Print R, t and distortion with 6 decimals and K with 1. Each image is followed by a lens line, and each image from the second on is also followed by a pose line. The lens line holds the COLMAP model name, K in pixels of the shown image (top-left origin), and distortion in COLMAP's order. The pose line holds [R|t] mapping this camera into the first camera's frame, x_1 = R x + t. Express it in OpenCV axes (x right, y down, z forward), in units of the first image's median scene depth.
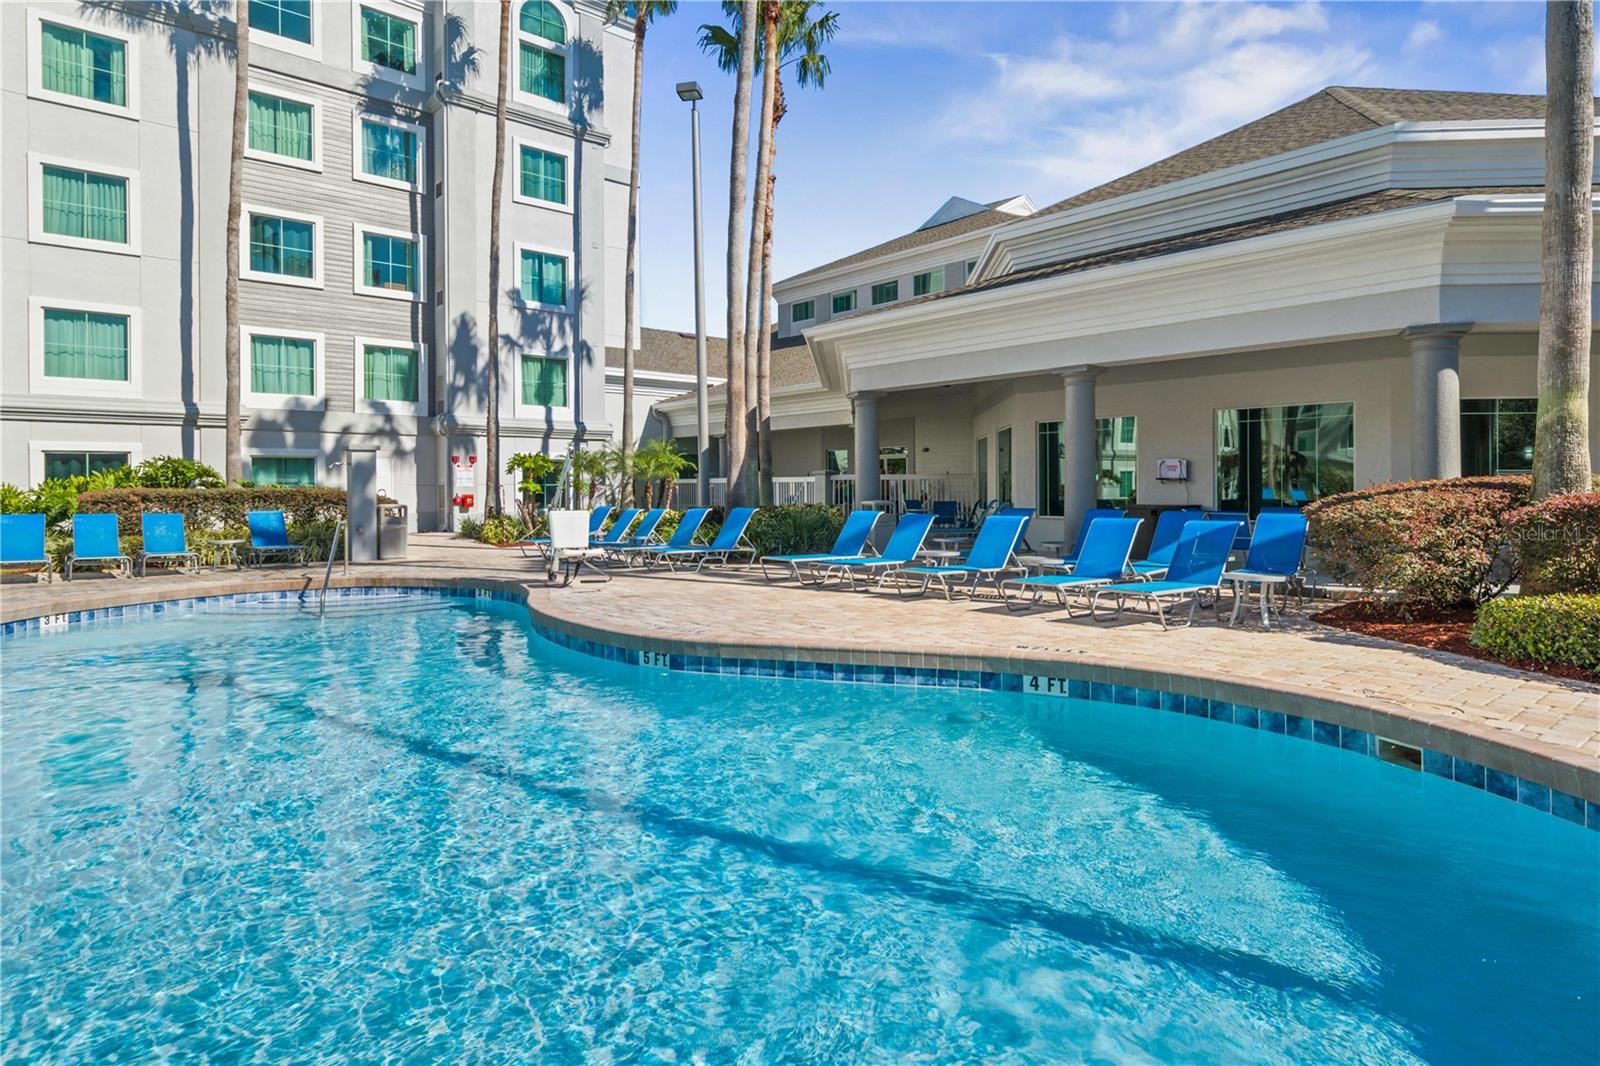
lens RADIAL K [[895.4, 0, 828.5], [0, 895.4, 485.2], [0, 0, 1]] dist [0.004597, 0.000541]
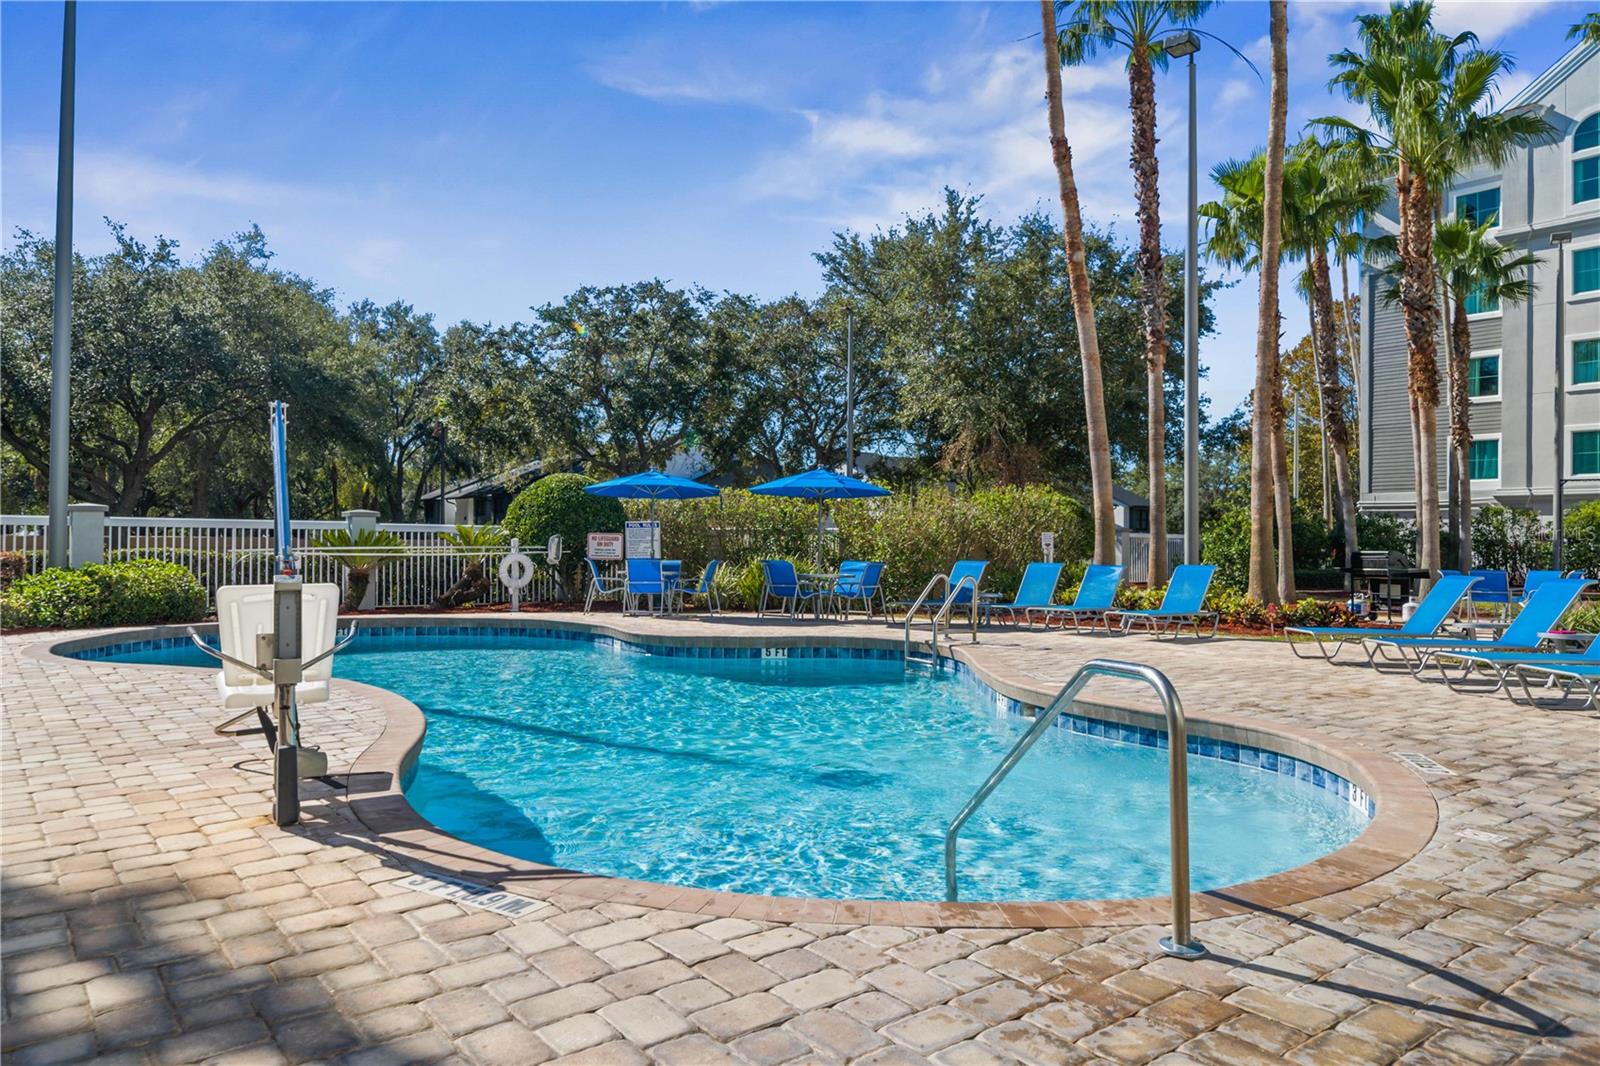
lens RADIAL K [[1045.5, 0, 804.0], [0, 1045.5, 510.0], [0, 0, 1]] dist [0.006350, -0.012057]
pose [[-0.997842, 0.002589, 0.065604, -0.309562], [0.000870, 0.999656, -0.026213, 0.004571], [-0.065650, -0.026099, -0.997501, 0.821388]]
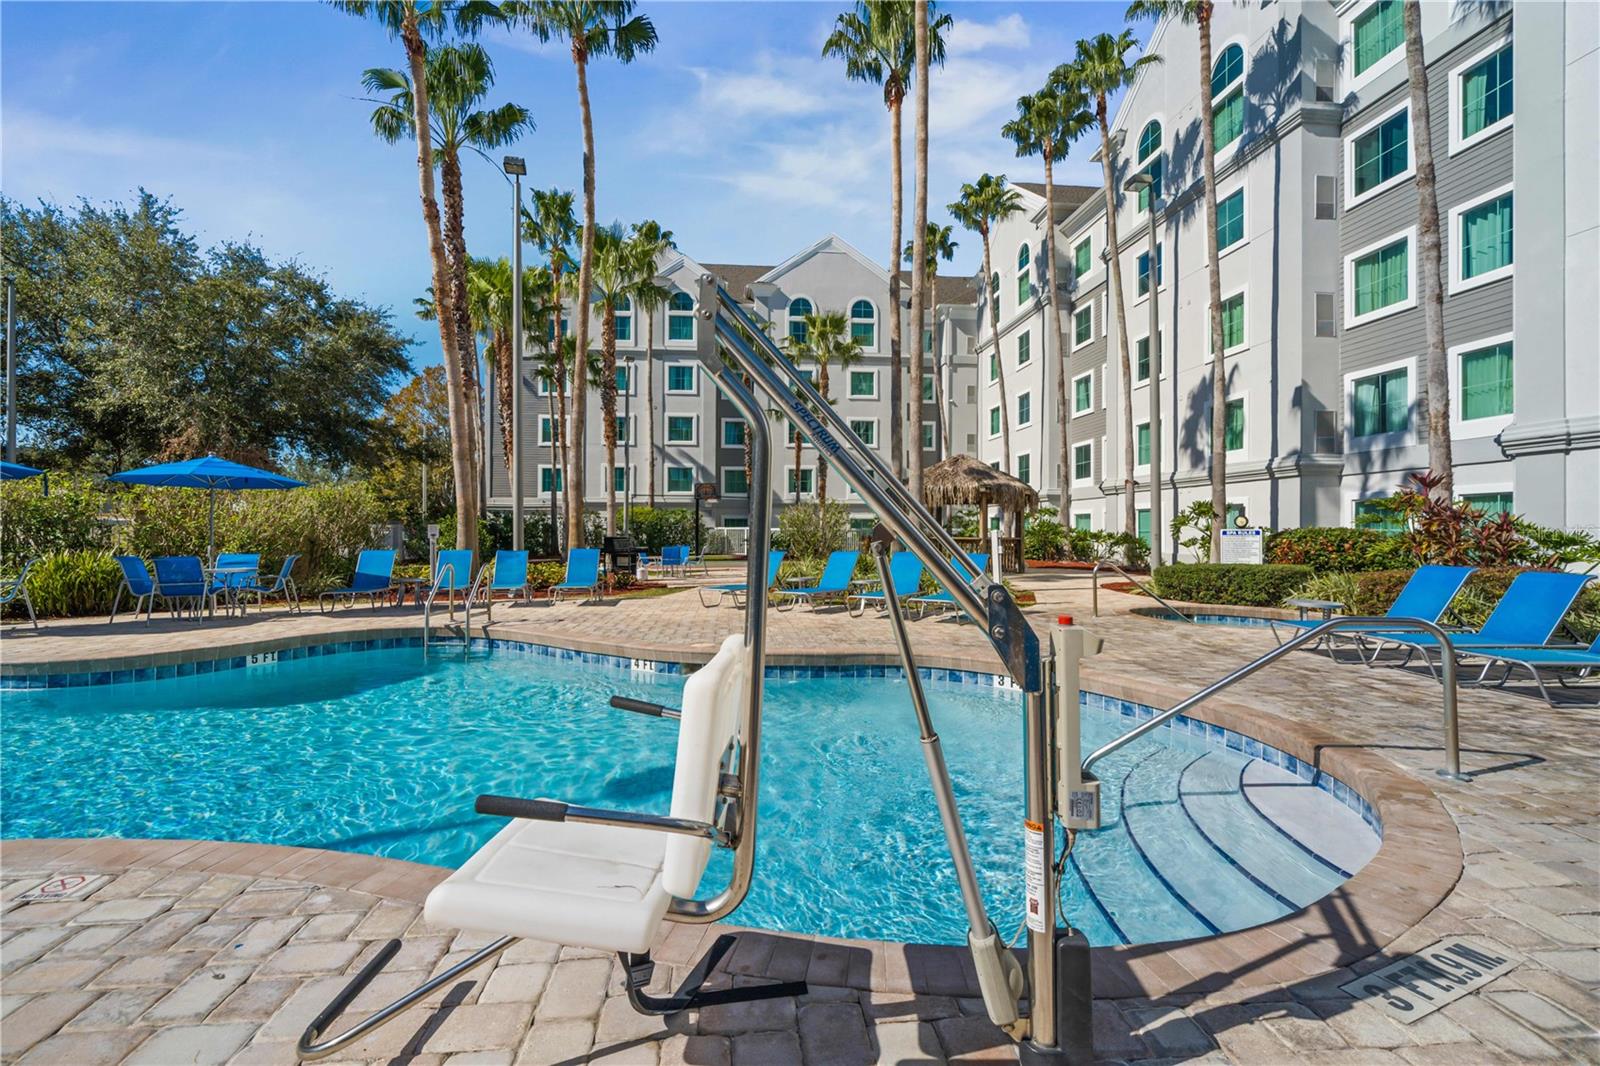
lens RADIAL K [[696.7, 0, 778.2], [0, 696.7, 520.0], [0, 0, 1]] dist [0.005184, -0.002653]
pose [[-0.611912, -0.006989, -0.790895, -0.109367], [0.000213, 0.999959, -0.009000, 0.001758], [0.790926, -0.005675, -0.611886, 0.635779]]
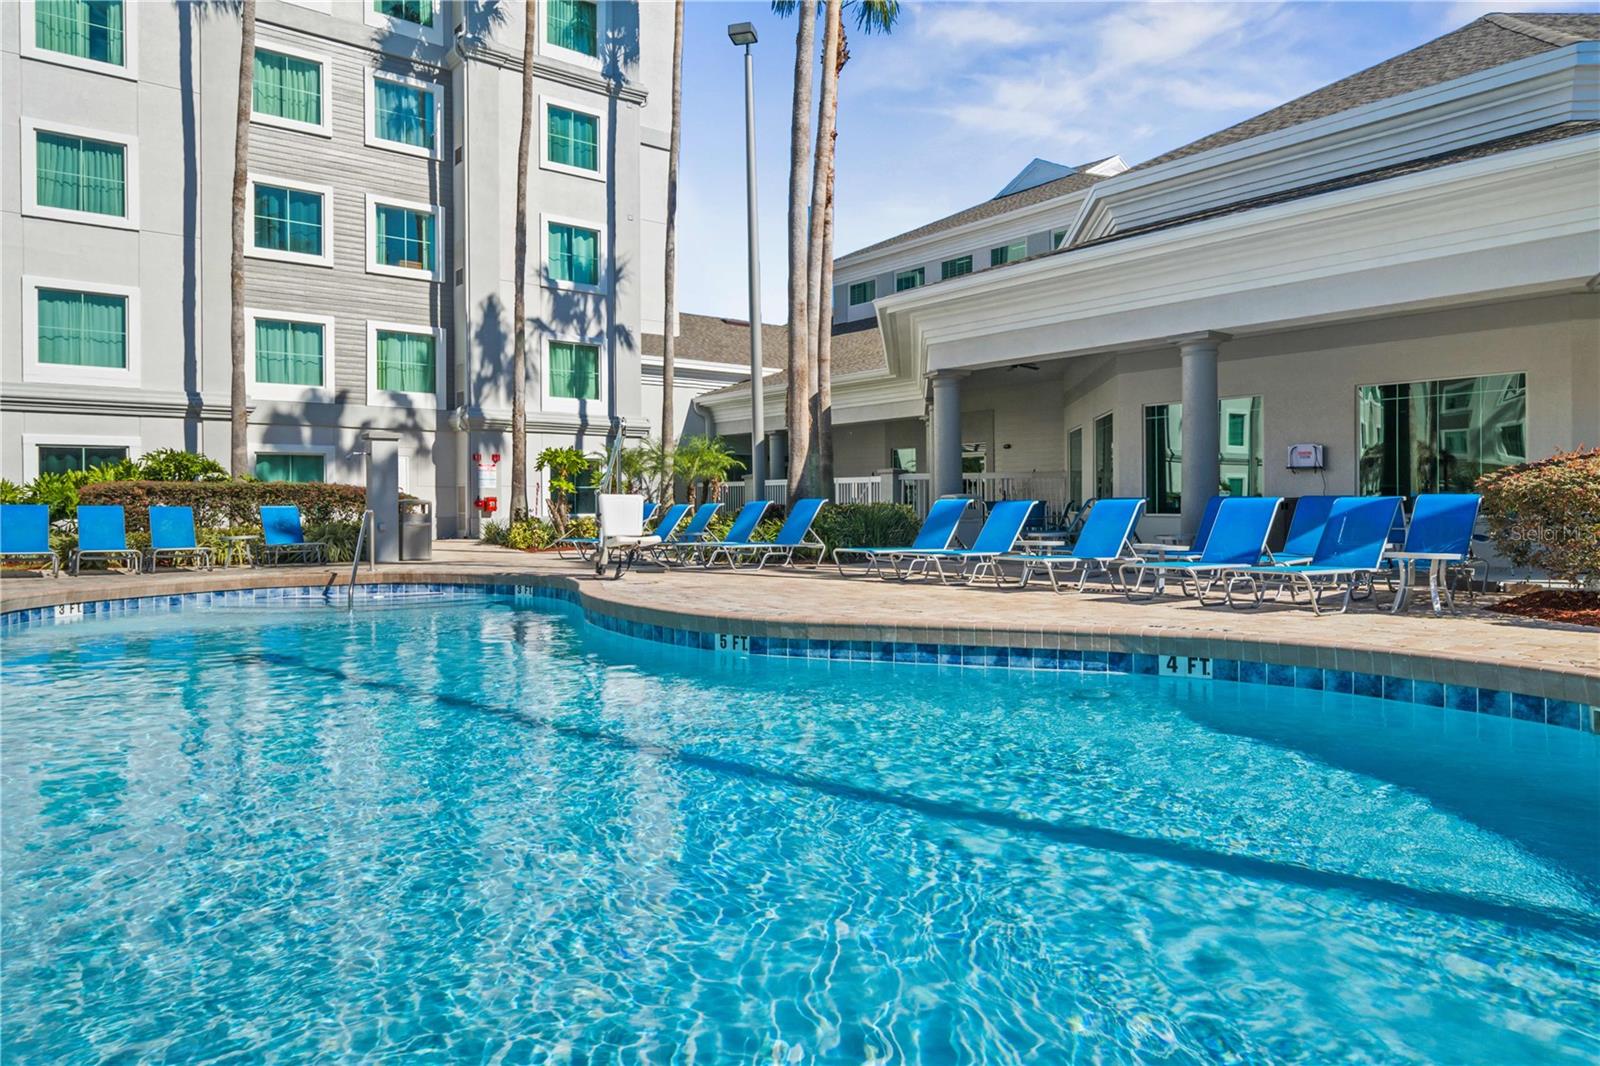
lens RADIAL K [[1024.4, 0, 833.8], [0, 1024.4, 507.0], [0, 0, 1]] dist [0.006345, -0.001257]
pose [[0.998922, 0.000322, -0.046413, -0.017909], [-0.000181, 0.999995, 0.003057, 0.021730], [0.046414, -0.003045, 0.998918, -0.004616]]
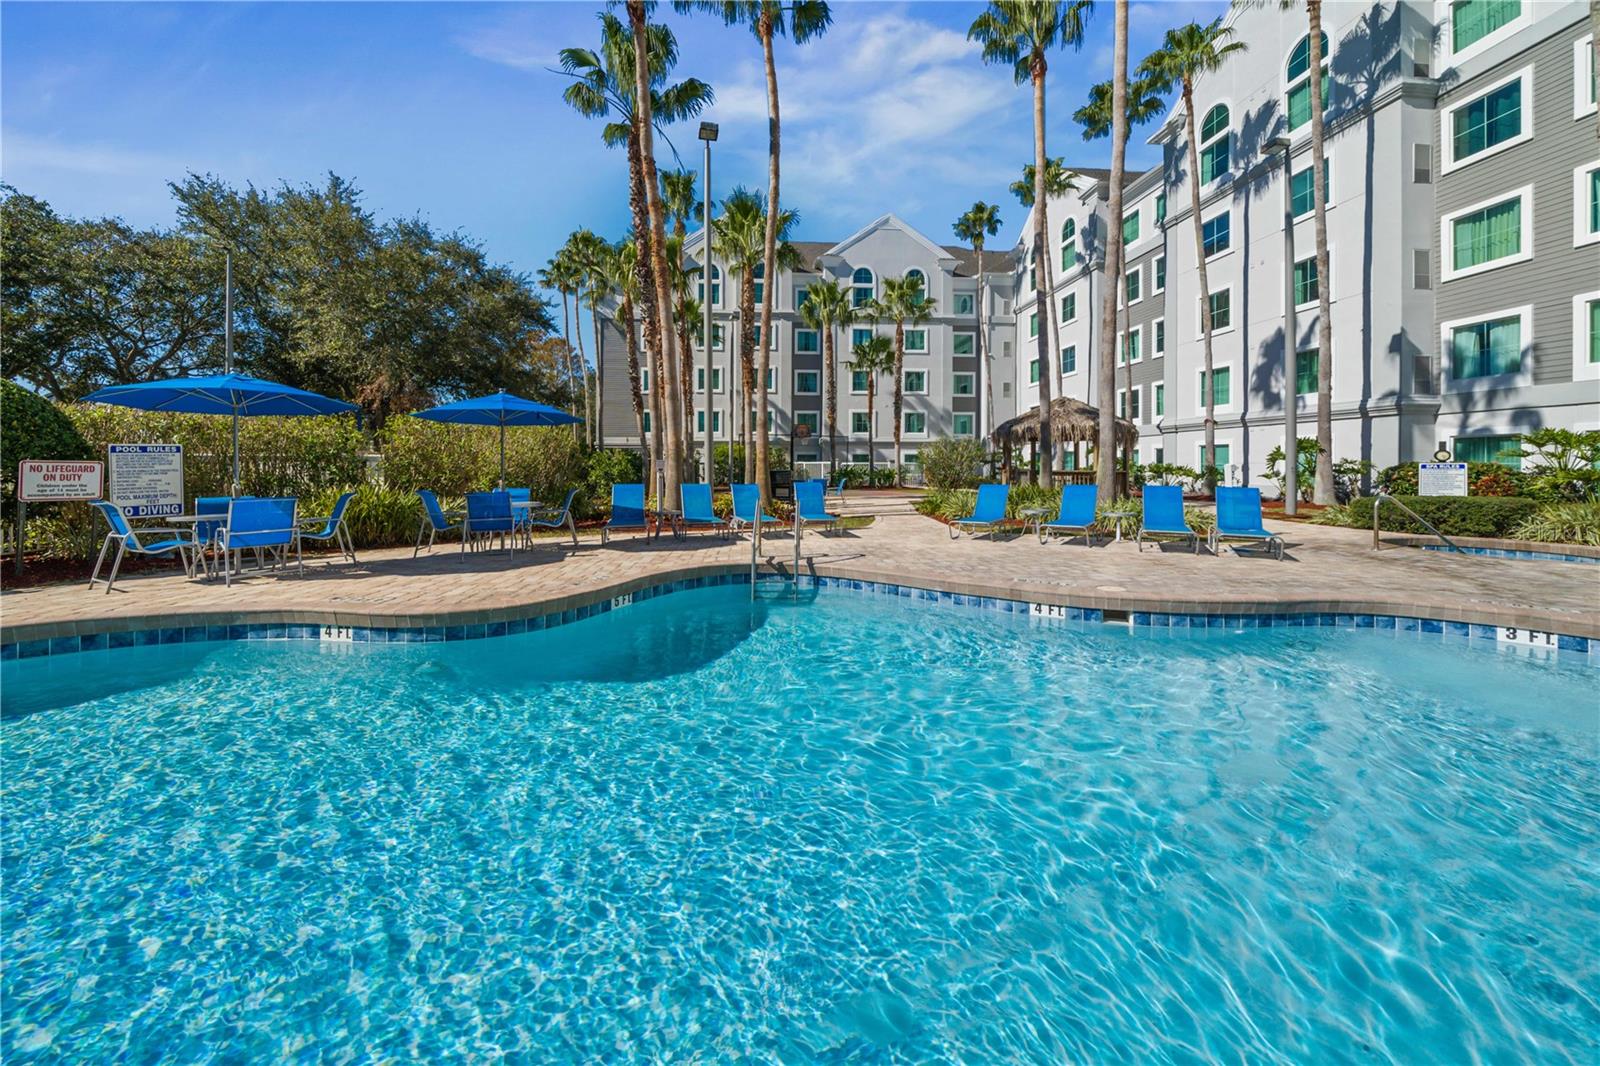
lens RADIAL K [[562.4, 0, 795.8], [0, 562.4, 460.7], [0, 0, 1]] dist [-0.001761, -0.000273]
pose [[-0.617322, 0.001462, -0.786709, -0.062506], [0.001265, 0.999999, 0.000866, 0.001174], [0.786710, -0.000461, -0.617323, 0.418450]]
